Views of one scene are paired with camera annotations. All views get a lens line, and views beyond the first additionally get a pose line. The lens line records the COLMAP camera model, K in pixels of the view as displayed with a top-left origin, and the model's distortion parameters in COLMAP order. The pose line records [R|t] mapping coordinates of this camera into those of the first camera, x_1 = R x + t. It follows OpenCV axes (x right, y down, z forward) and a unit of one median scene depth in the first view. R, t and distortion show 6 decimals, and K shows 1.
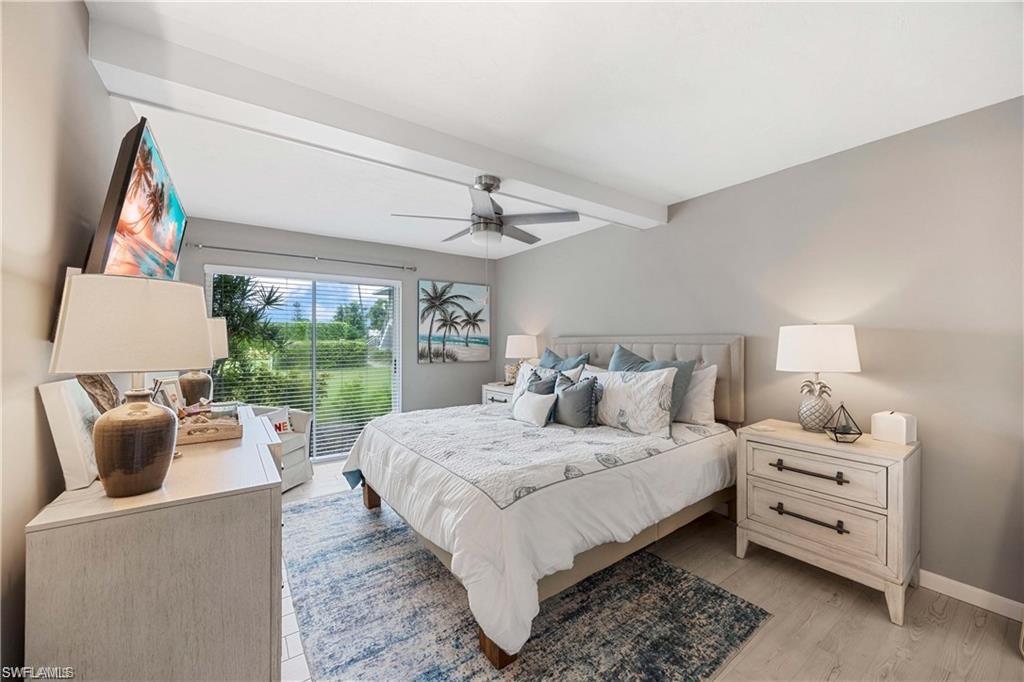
lens RADIAL K [[393.4, 0, 514.7], [0, 393.4, 341.3], [0, 0, 1]] dist [-0.002512, -0.000073]
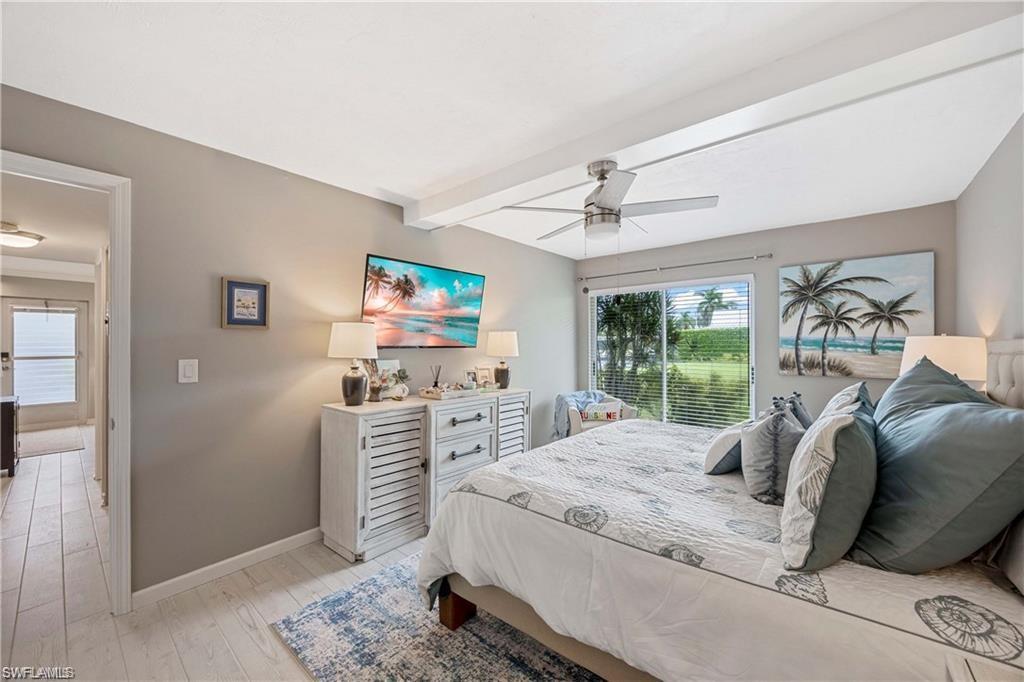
lens RADIAL K [[393.4, 0, 514.7], [0, 393.4, 341.3], [0, 0, 1]] dist [-0.002512, -0.000073]
pose [[0.247112, -0.004582, -0.968976, 0.370153], [-0.001735, 0.999985, -0.005171, -0.004656], [0.968985, 0.002959, 0.247100, 0.289051]]
